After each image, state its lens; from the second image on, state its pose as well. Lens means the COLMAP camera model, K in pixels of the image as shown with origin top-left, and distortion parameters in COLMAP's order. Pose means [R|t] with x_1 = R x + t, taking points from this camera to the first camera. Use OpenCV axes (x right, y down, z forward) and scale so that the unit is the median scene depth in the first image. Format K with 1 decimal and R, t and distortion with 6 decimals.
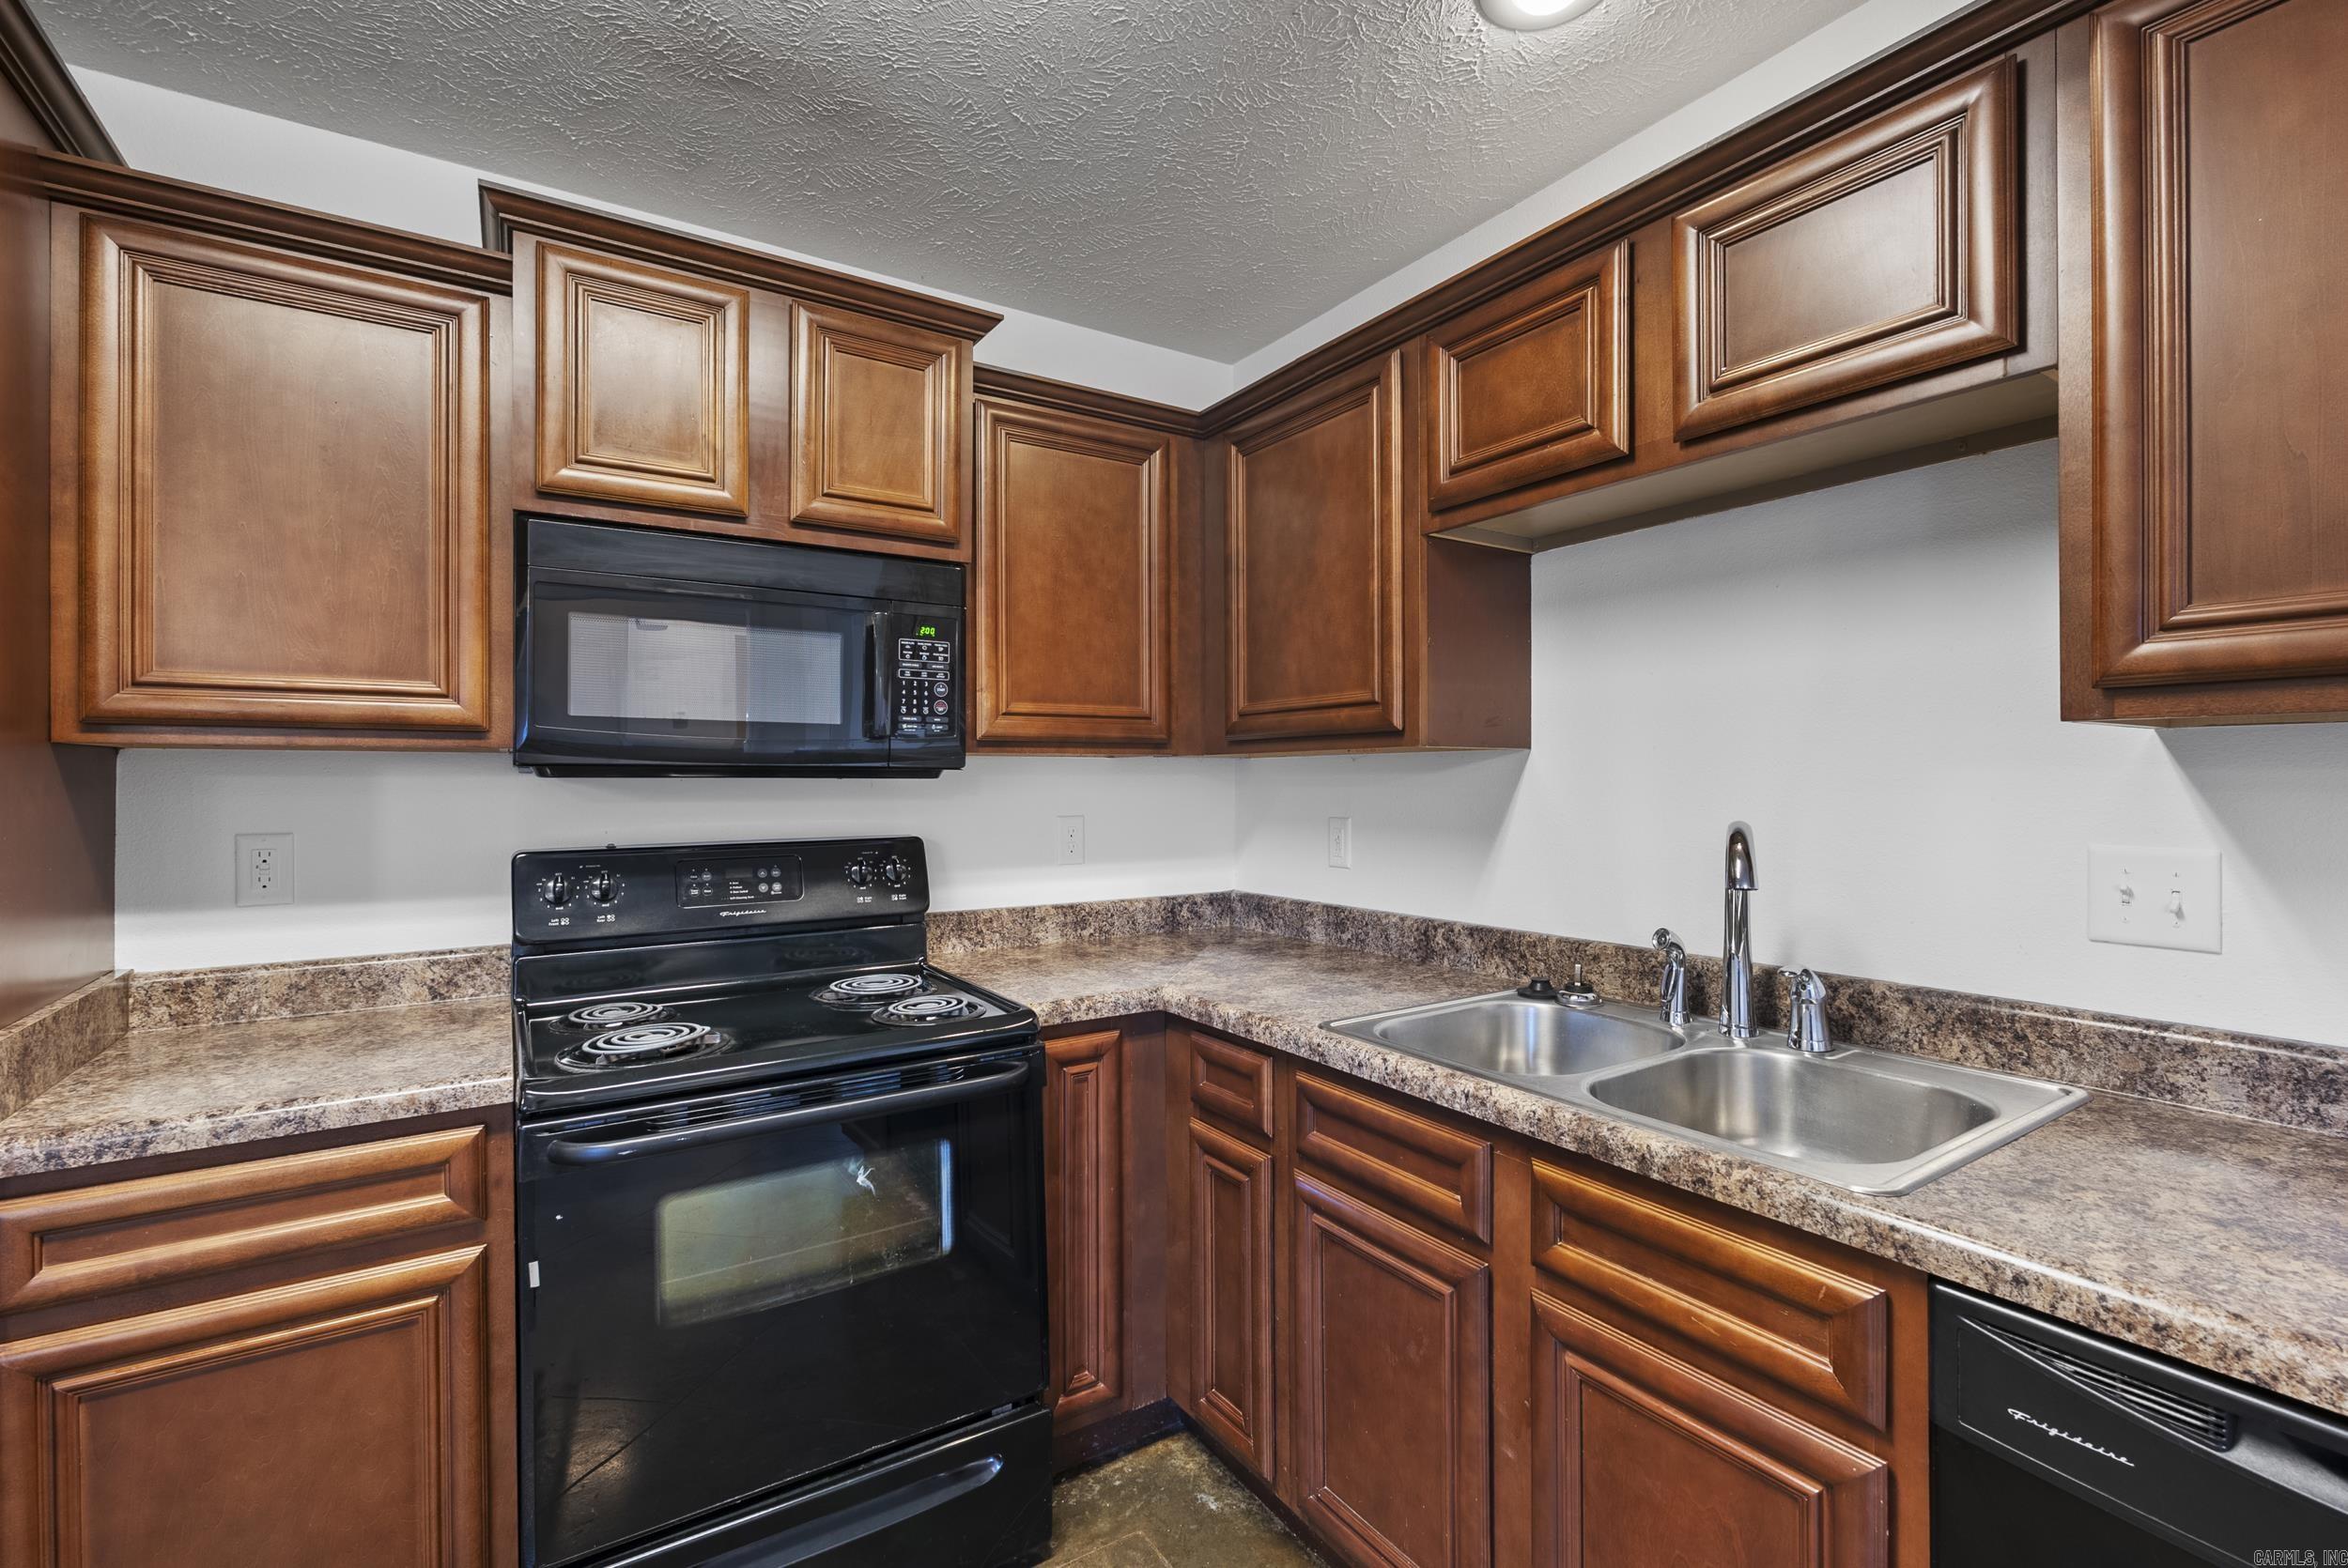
lens RADIAL K [[1040.4, 0, 1174.6], [0, 1040.4, 777.8], [0, 0, 1]] dist [-0.001328, 0.000110]
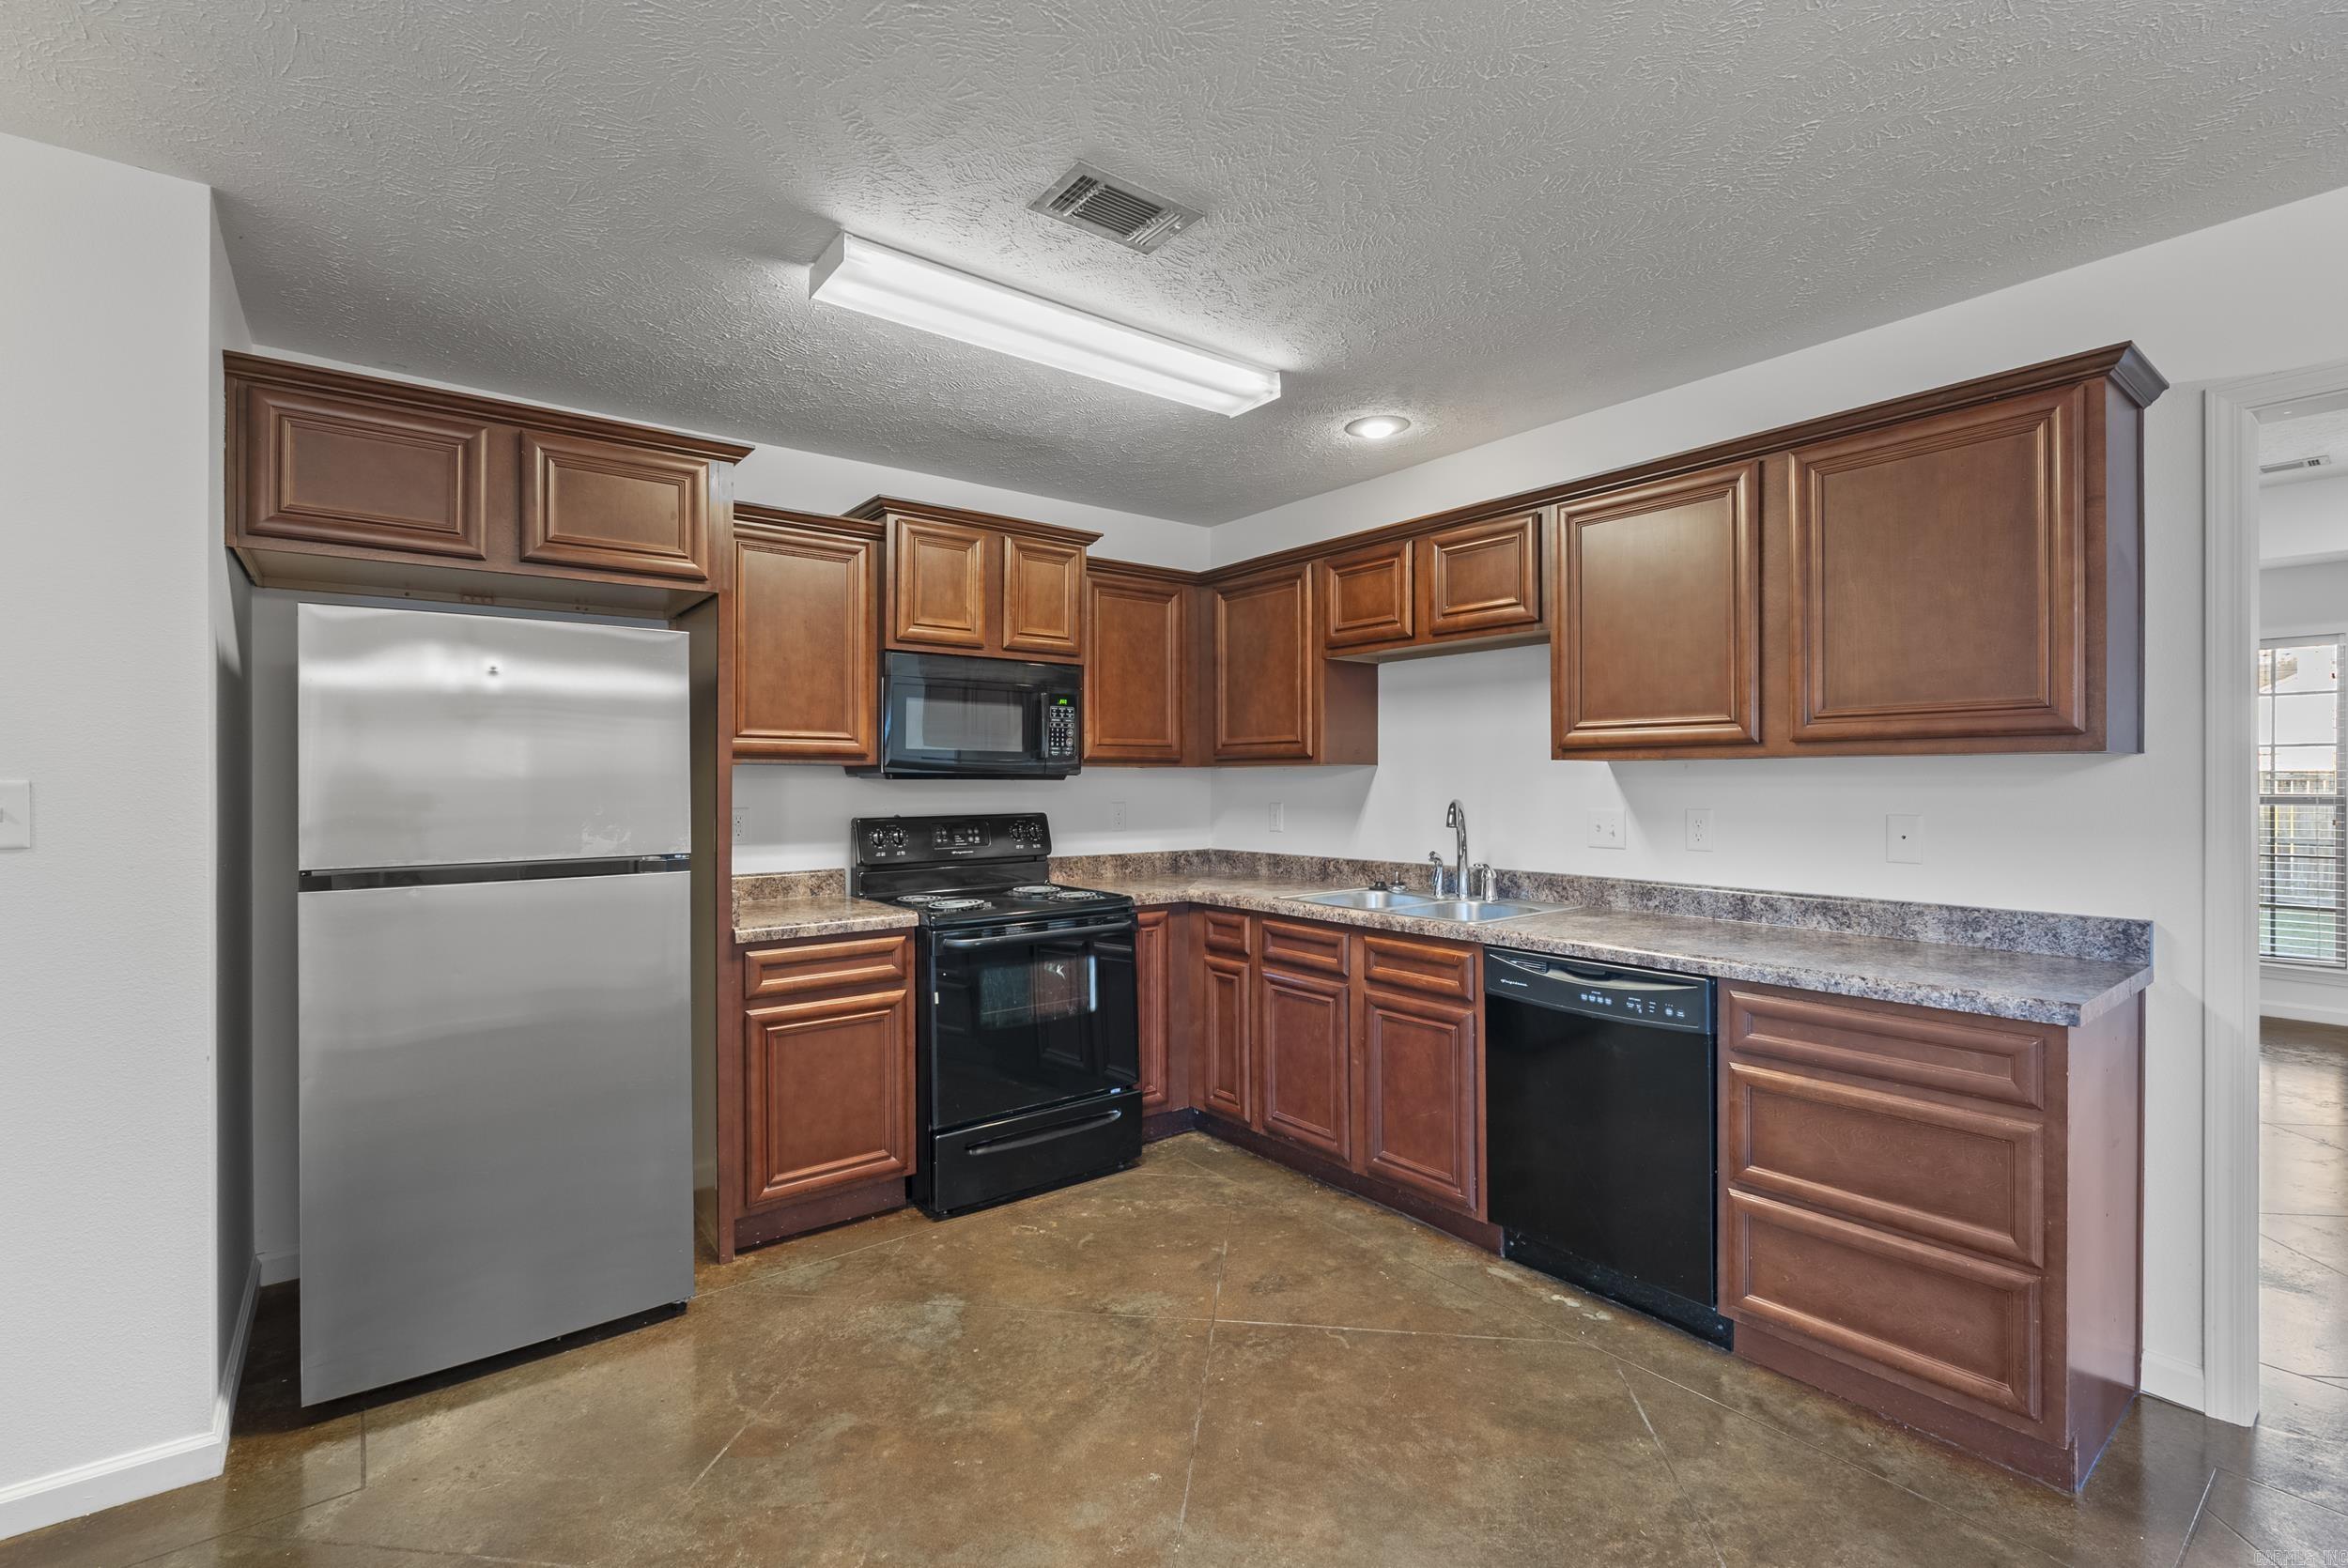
lens RADIAL K [[1040.4, 0, 1174.6], [0, 1040.4, 777.8], [0, 0, 1]] dist [-0.001328, 0.000110]
pose [[0.996181, 0.001992, 0.087285, -0.212173], [-0.001867, 0.999997, -0.001509, -0.001175], [-0.087288, 0.001340, 0.996182, -0.939226]]
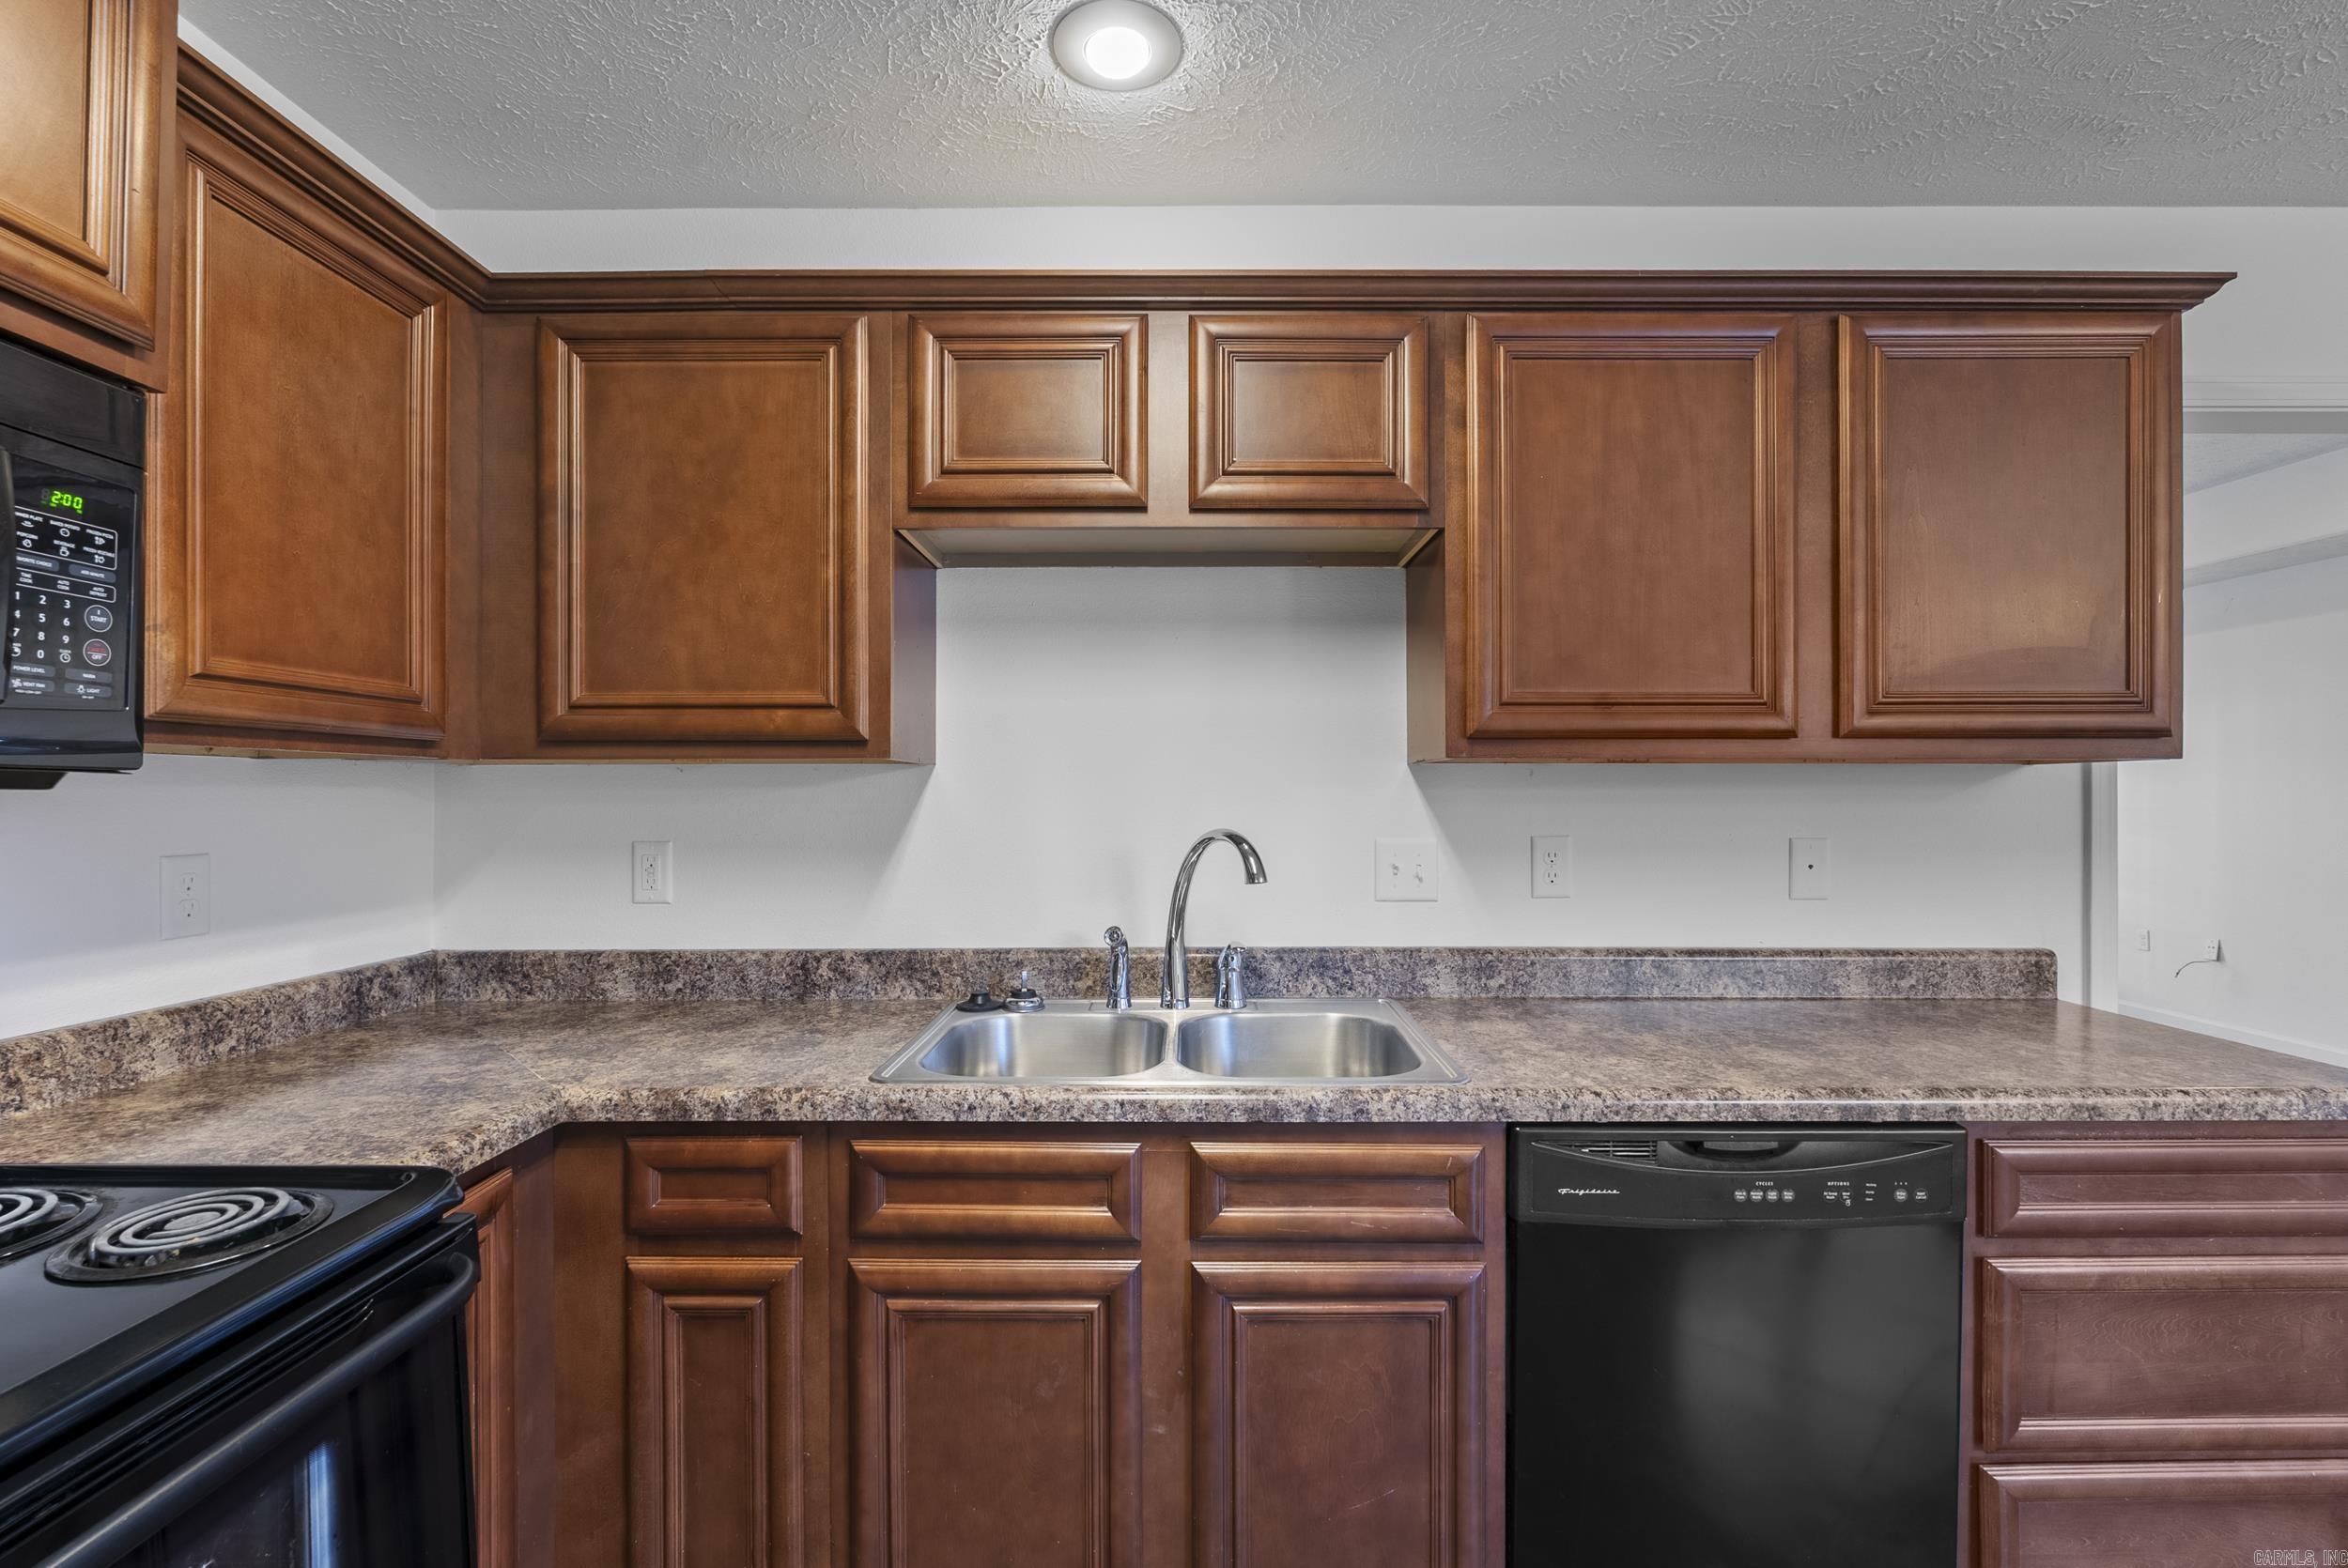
lens RADIAL K [[1040.8, 0, 1181.6], [0, 1040.8, 793.3], [0, 0, 1]] dist [-0.004068, -0.000310]
pose [[0.546614, 0.004500, 0.837373, -0.384651], [-0.002620, 0.999990, -0.003664, 0.003229], [-0.837381, -0.000191, 0.546620, 0.278612]]
